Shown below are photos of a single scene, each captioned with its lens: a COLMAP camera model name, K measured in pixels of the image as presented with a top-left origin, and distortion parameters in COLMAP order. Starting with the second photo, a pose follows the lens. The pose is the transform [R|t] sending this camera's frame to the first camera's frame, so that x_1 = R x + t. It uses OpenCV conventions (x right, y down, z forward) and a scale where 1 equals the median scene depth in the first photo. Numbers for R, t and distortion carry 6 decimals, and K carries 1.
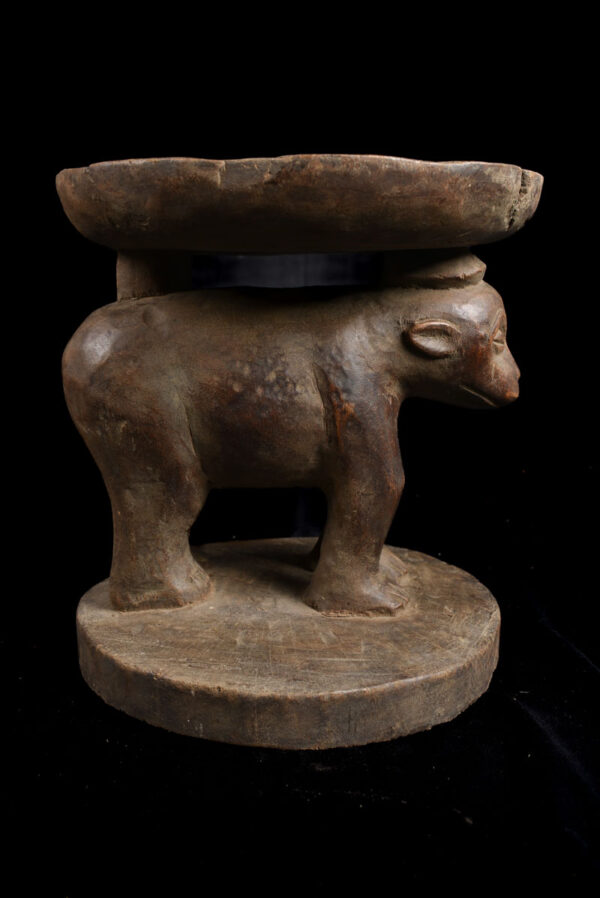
lens RADIAL K [[1015.2, 0, 300.0], [0, 1015.2, 449.0], [0, 0, 1]] dist [-0.064393, -0.005948]
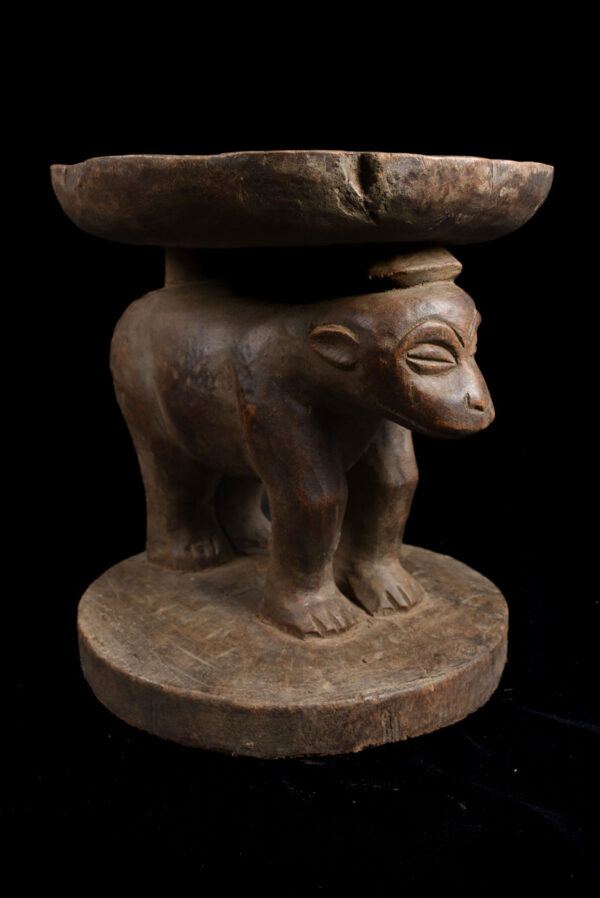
lens RADIAL K [[1003.9, 0, 300.0], [0, 1003.9, 449.0], [0, 0, 1]] dist [-0.044741, -0.015572]
pose [[0.645401, 0.169740, -0.744746, 0.805915], [-0.143078, 0.984604, 0.100415, -0.107581], [0.750324, 0.041749, 0.659750, 0.409611]]
